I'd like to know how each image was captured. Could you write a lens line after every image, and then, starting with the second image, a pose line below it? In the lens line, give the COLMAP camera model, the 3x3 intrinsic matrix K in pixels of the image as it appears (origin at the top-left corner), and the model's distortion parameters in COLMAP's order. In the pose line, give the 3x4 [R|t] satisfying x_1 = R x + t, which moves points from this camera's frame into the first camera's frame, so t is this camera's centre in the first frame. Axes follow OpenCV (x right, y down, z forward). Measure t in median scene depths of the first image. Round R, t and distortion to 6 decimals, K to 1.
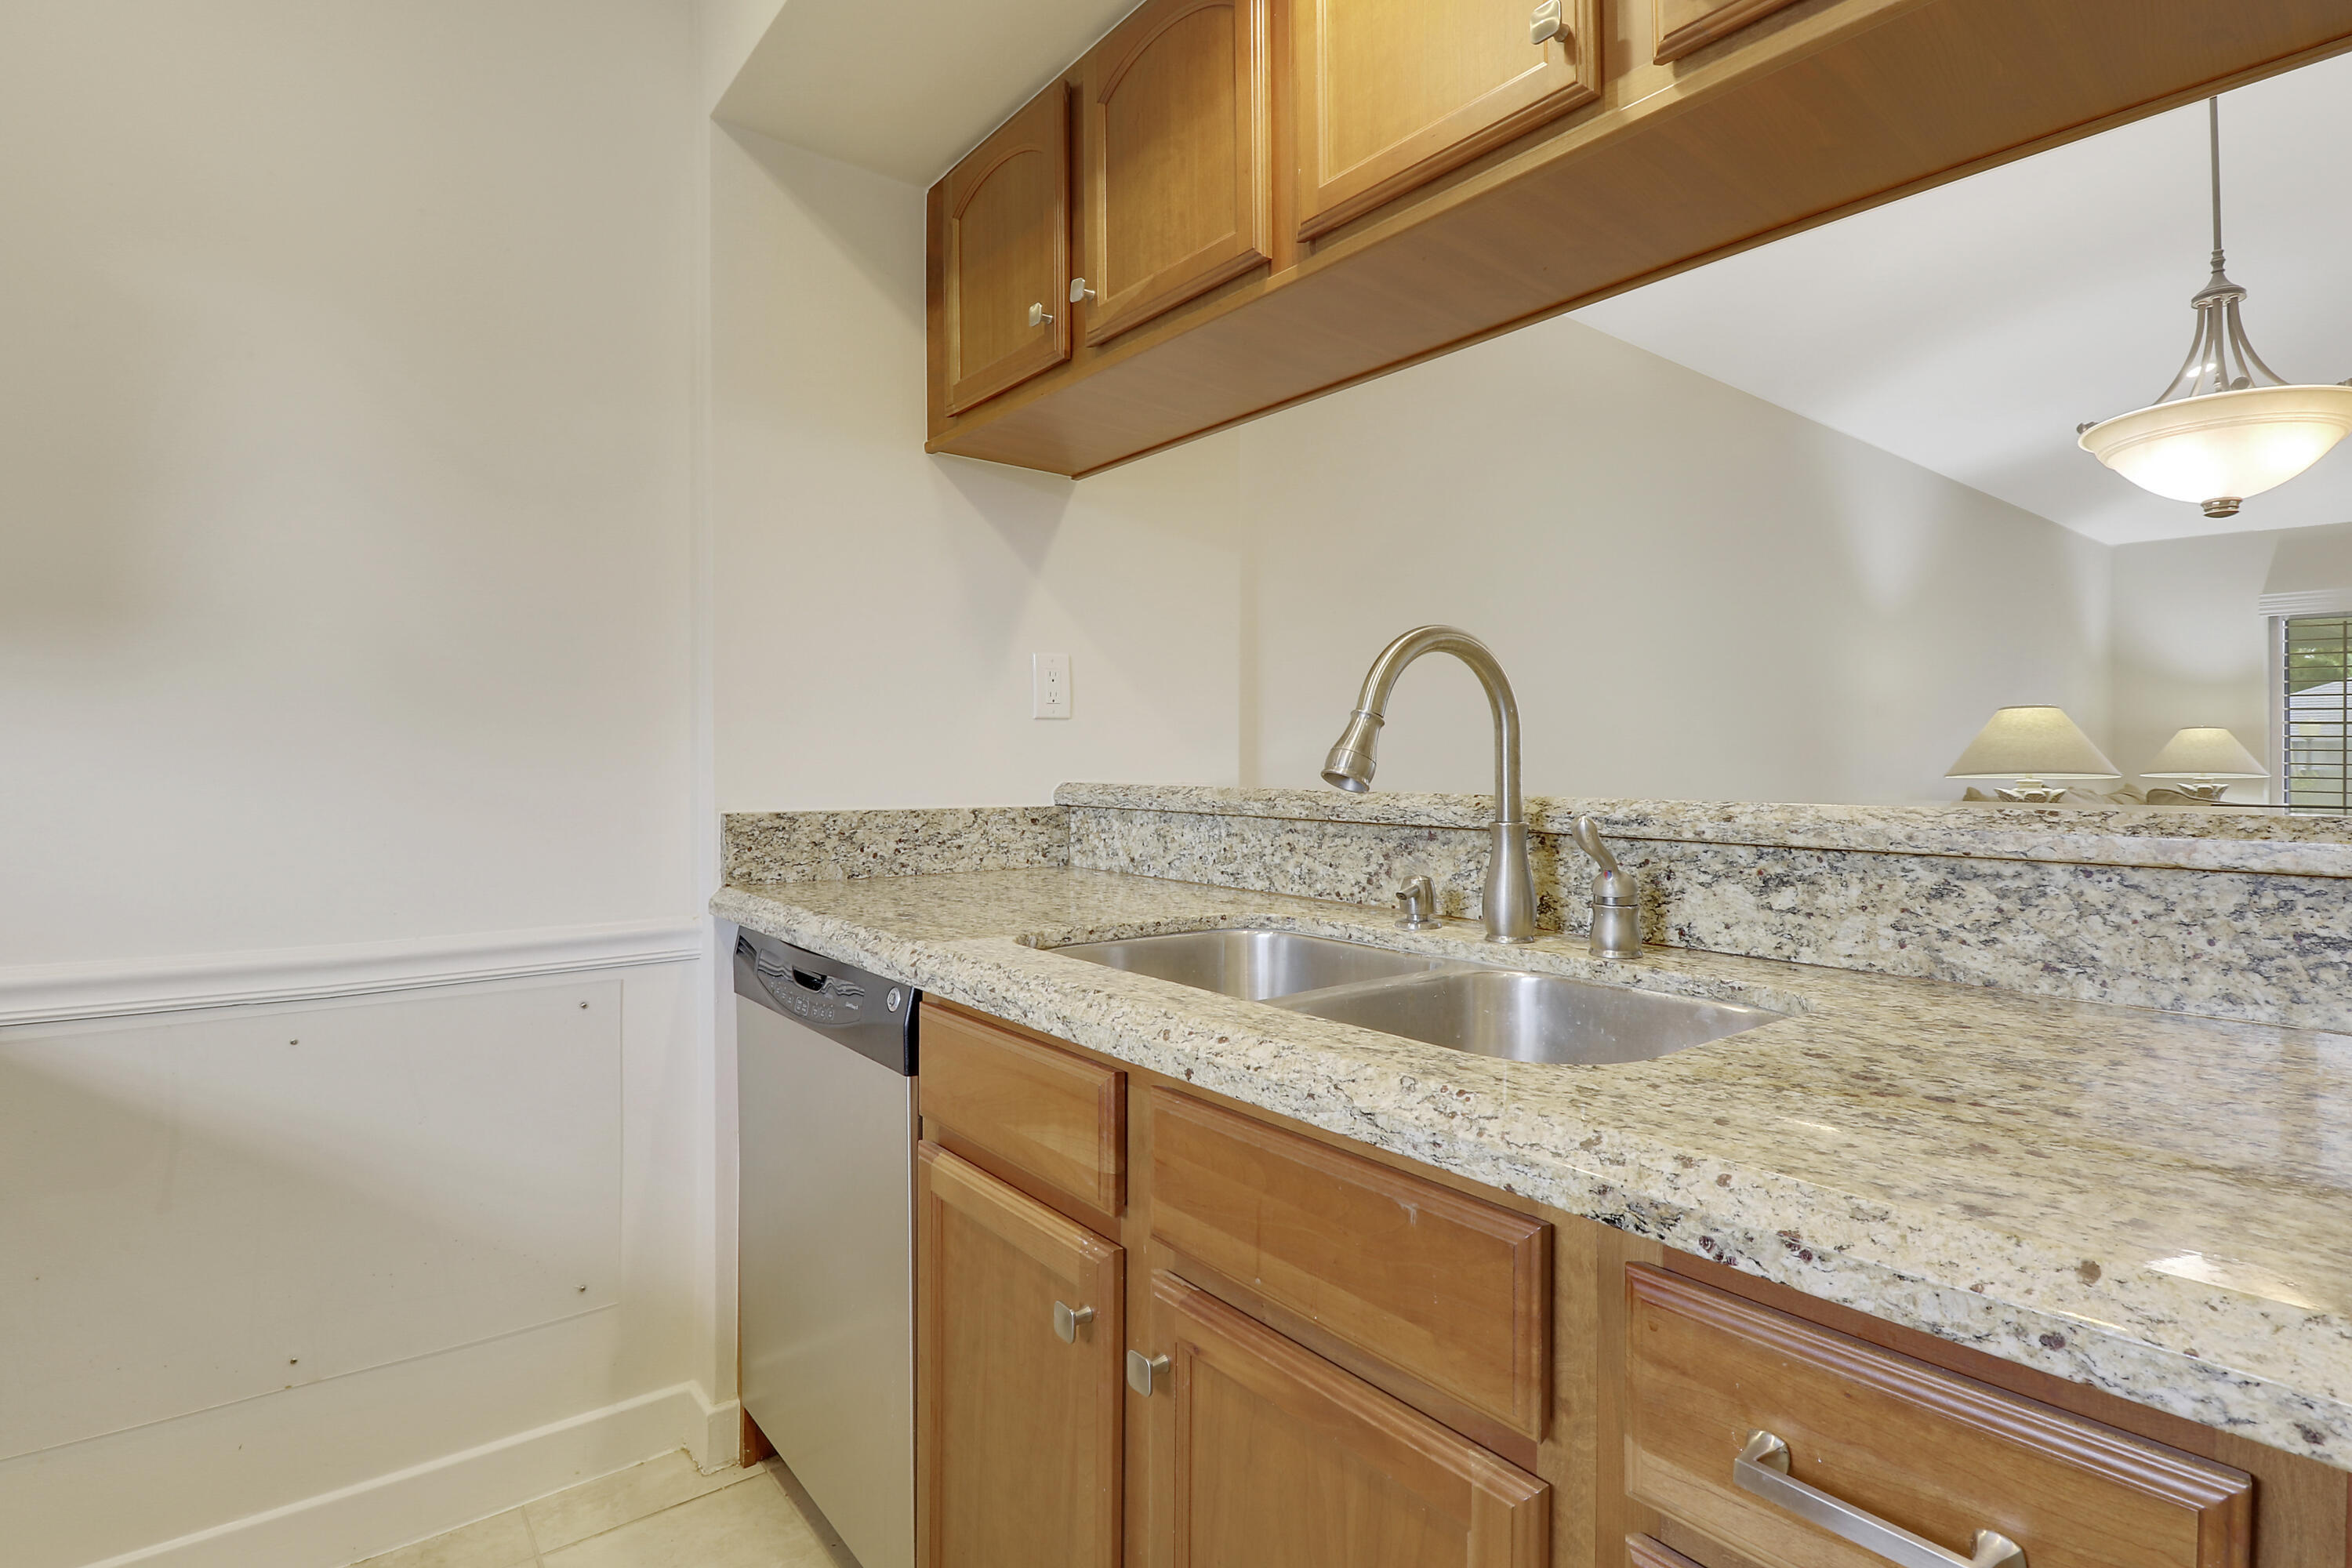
lens RADIAL K [[1110.5, 0, 1174.6], [0, 1110.5, 758.4], [0, 0, 1]] dist [-0.004754, -0.000709]
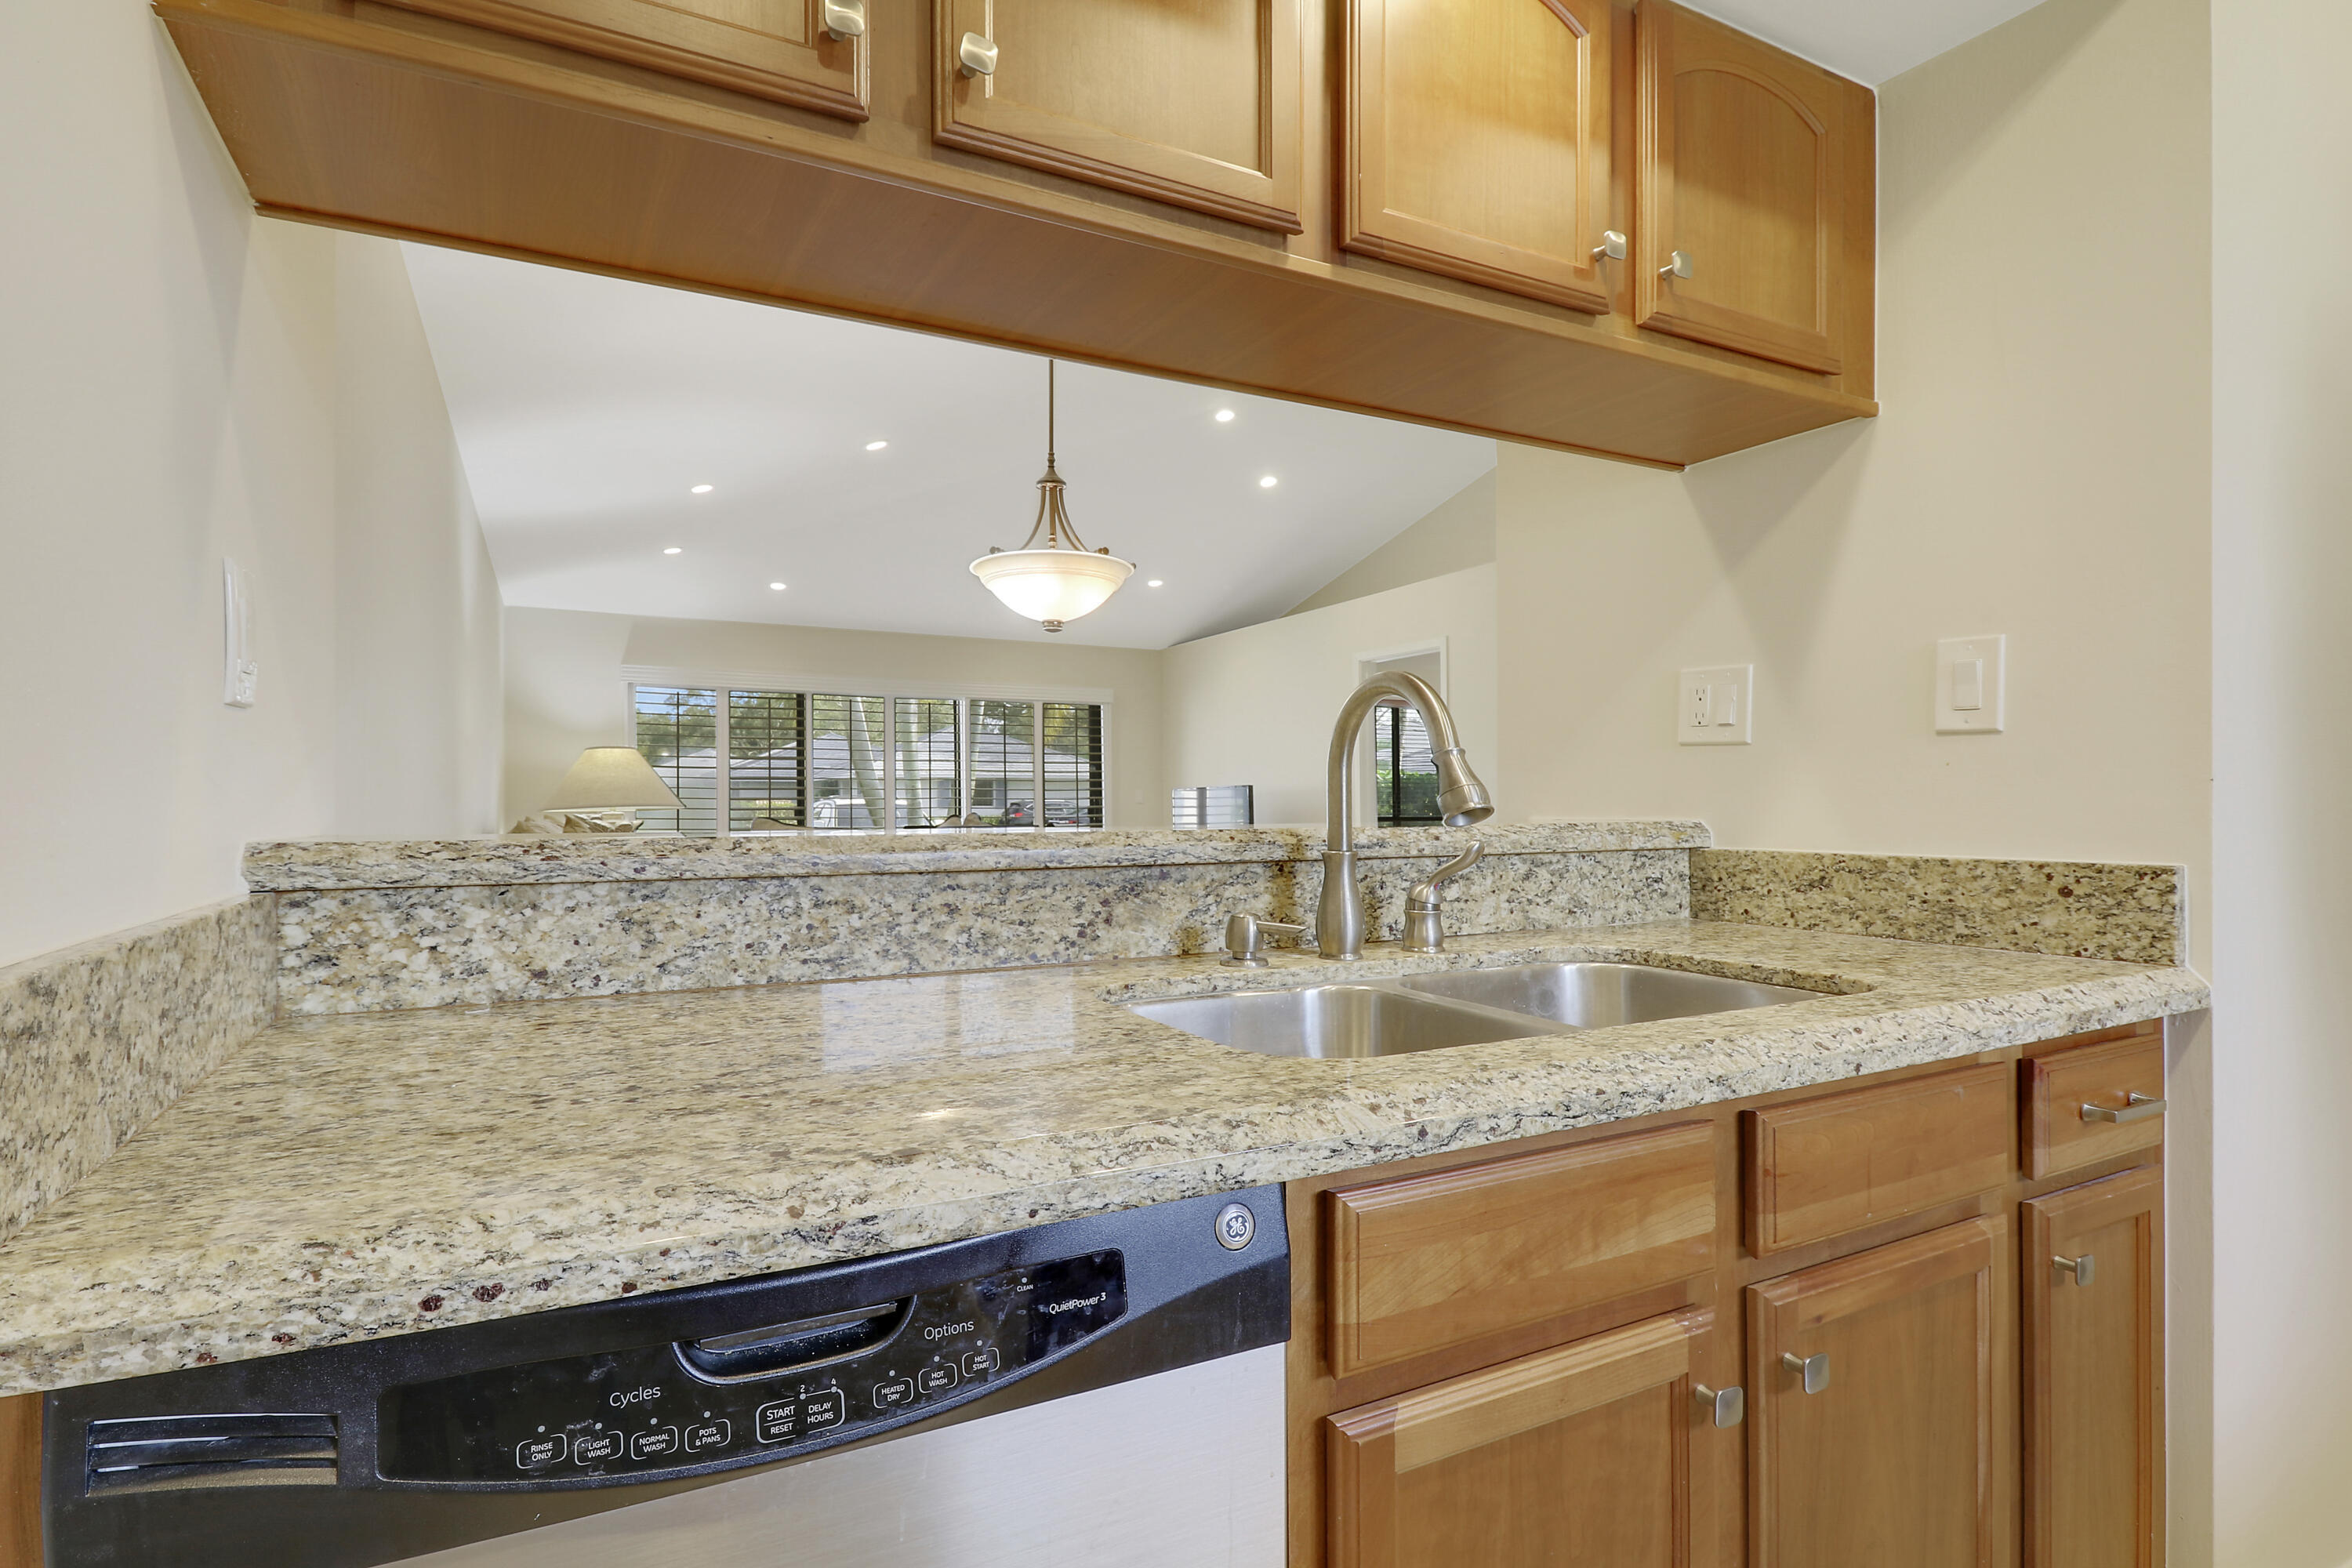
lens RADIAL K [[1083.5, 0, 1176.0], [0, 1083.5, 784.0], [0, 0, 1]] dist [-0.004636, -0.000897]
pose [[0.232161, 0.009685, 0.972629, -0.684411], [-0.001884, 0.999953, -0.009507, 0.000782], [-0.972675, 0.000375, 0.232169, 0.784754]]
